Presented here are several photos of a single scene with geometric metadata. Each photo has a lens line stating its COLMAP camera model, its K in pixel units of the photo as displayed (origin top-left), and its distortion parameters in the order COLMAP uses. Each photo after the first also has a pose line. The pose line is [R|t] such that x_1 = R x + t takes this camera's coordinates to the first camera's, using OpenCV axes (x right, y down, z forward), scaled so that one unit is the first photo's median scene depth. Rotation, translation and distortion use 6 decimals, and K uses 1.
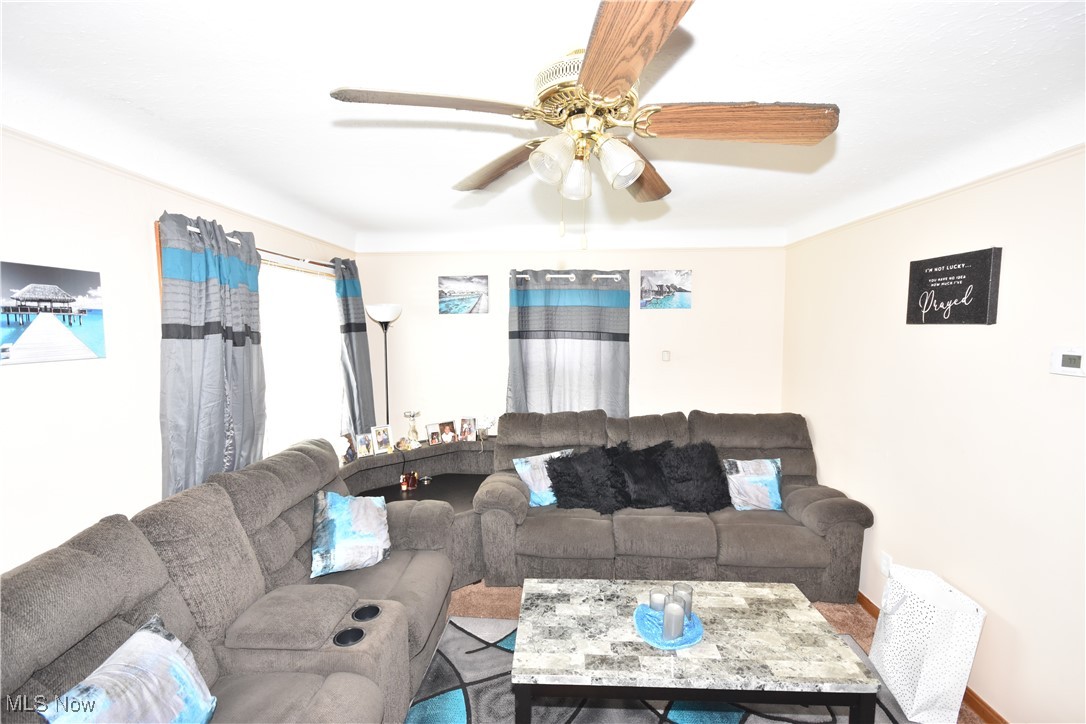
lens RADIAL K [[476.5, 0, 545.3], [0, 476.5, 363.8], [0, 0, 1]] dist [-0.000981, -0.004821]
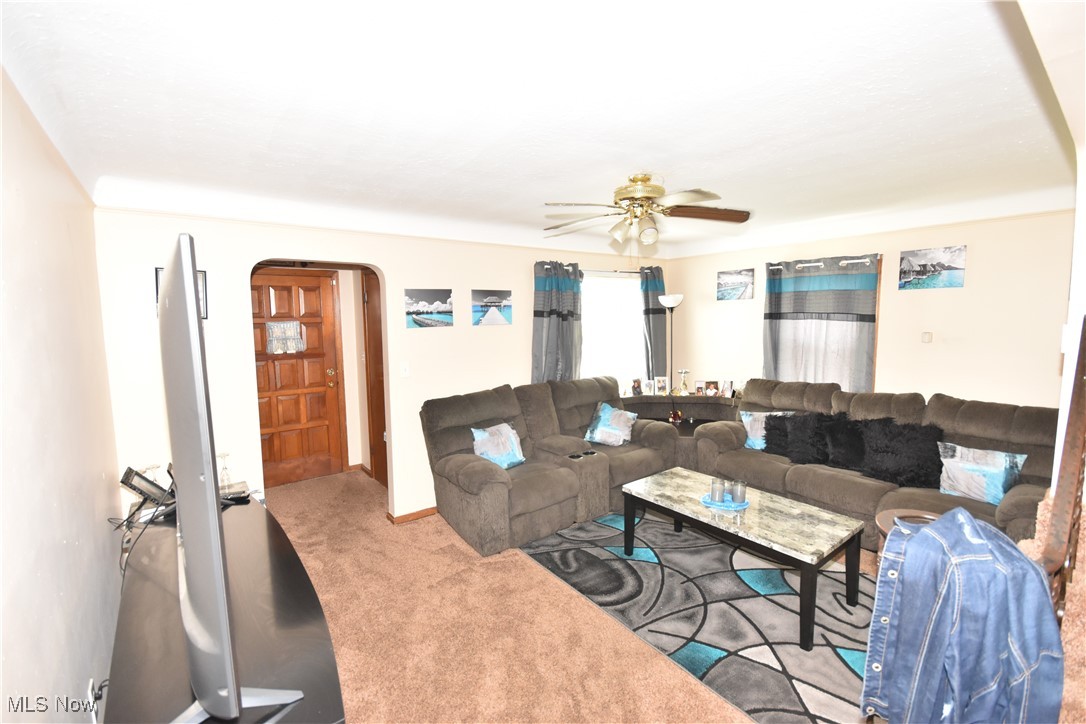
lens RADIAL K [[476.5, 0, 545.3], [0, 476.5, 363.8], [0, 0, 1]] dist [-0.000981, -0.004821]
pose [[0.640719, 0.073383, -0.764260, 0.581048], [-0.048944, 0.997301, 0.054726, 0.025411], [0.766214, 0.002342, 0.642582, -0.250988]]
